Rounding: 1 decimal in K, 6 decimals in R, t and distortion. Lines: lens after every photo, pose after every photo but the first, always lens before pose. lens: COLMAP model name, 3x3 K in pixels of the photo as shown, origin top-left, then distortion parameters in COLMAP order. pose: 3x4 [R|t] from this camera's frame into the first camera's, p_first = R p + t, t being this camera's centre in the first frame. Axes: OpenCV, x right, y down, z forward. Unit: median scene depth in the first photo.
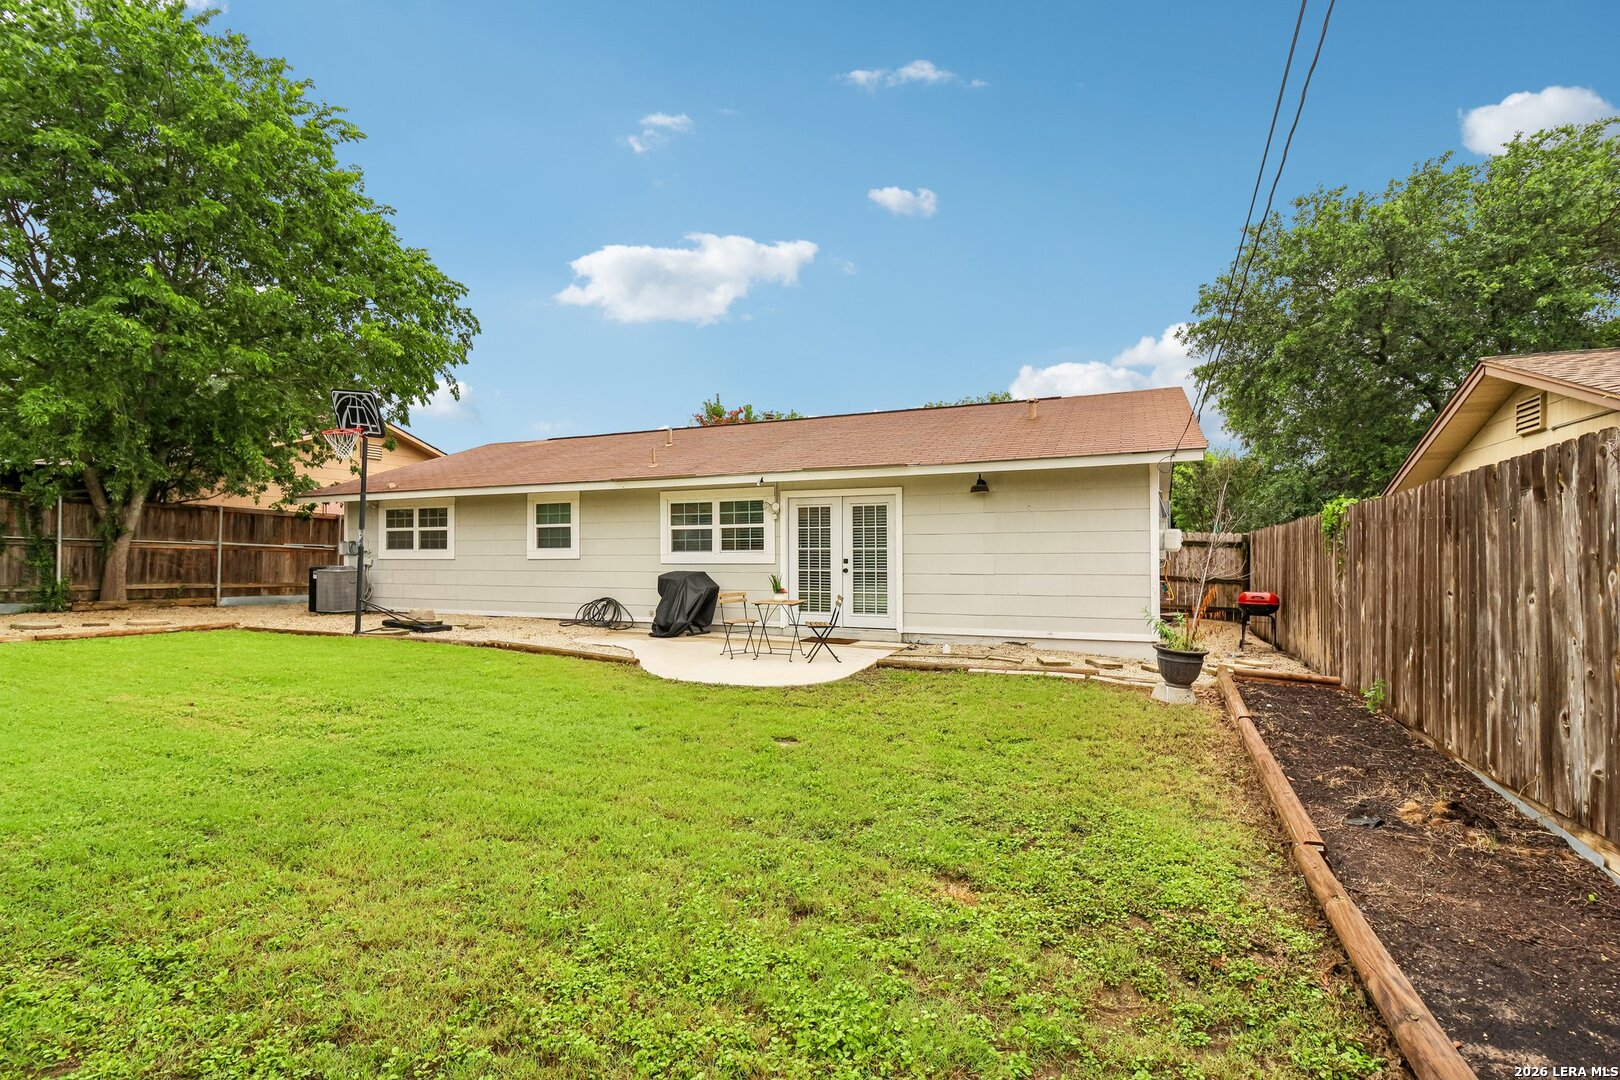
lens RADIAL K [[746.3, 0, 811.2], [0, 746.3, 547.8], [0, 0, 1]] dist [0.003088, -0.001180]
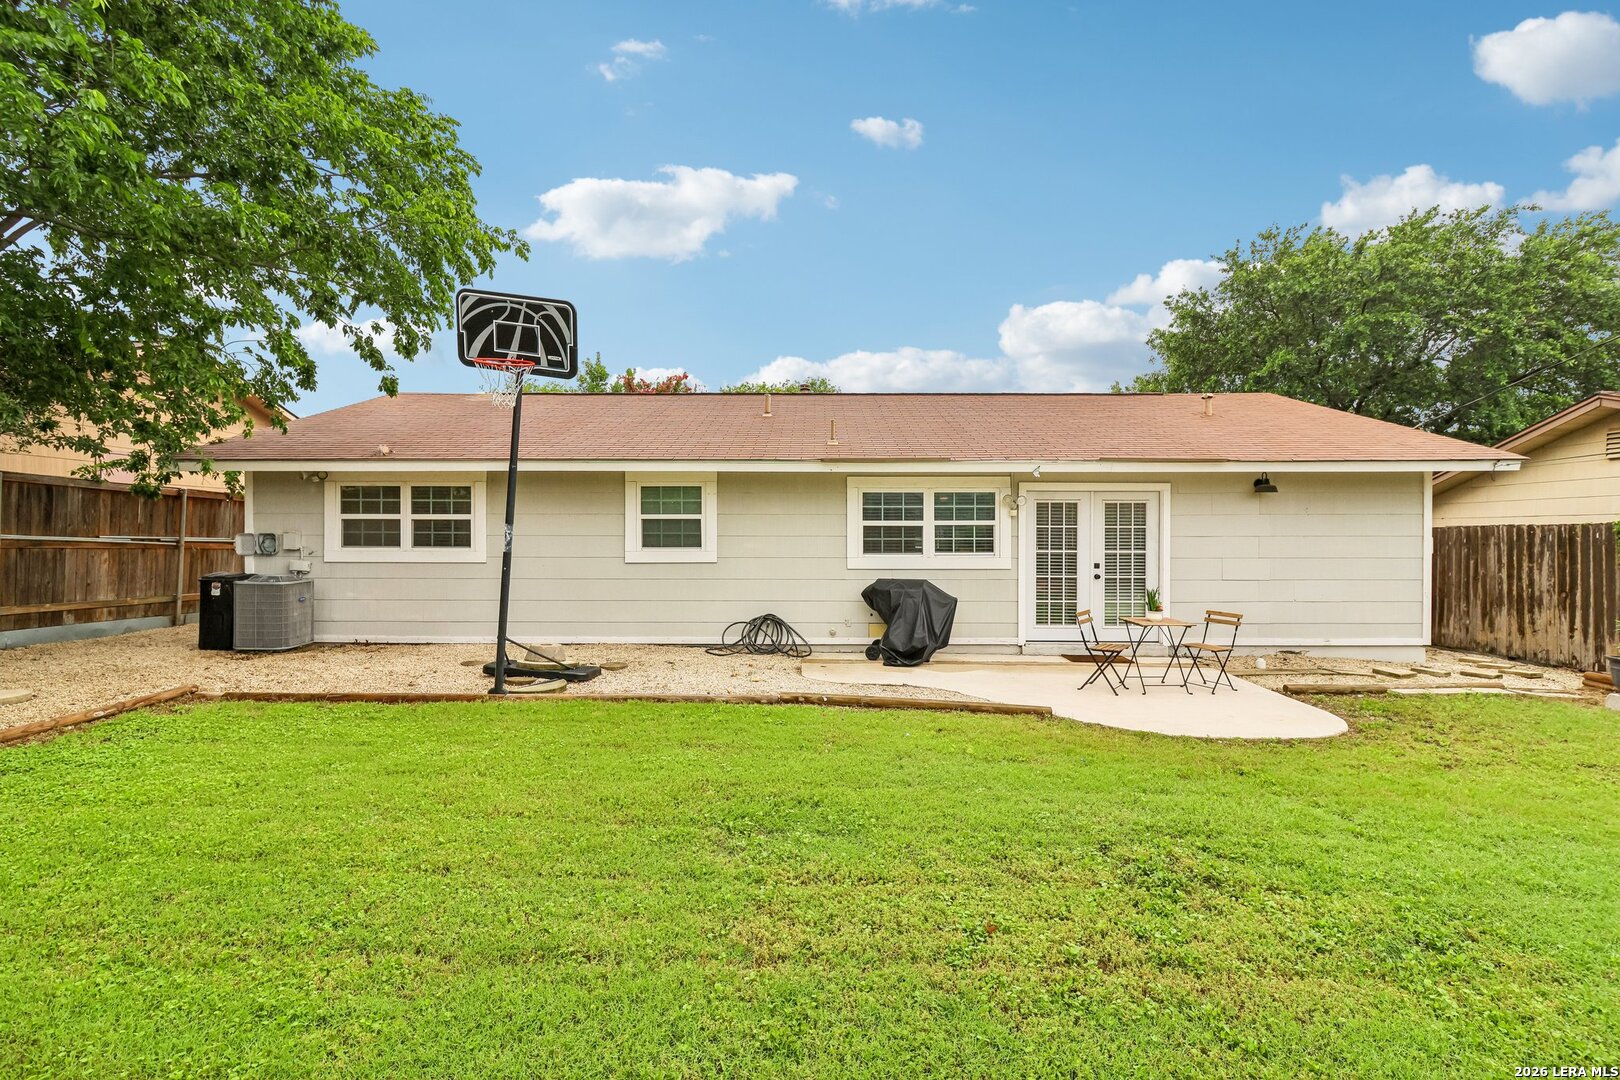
lens RADIAL K [[746.3, 0, 818.9], [0, 746.3, 520.4], [0, 0, 1]] dist [0.003088, -0.001180]
pose [[0.920862, 0.017110, 0.389514, -0.533992], [-0.008009, 0.999656, -0.024977, -0.009832], [-0.389807, 0.019881, 0.920682, 0.287396]]
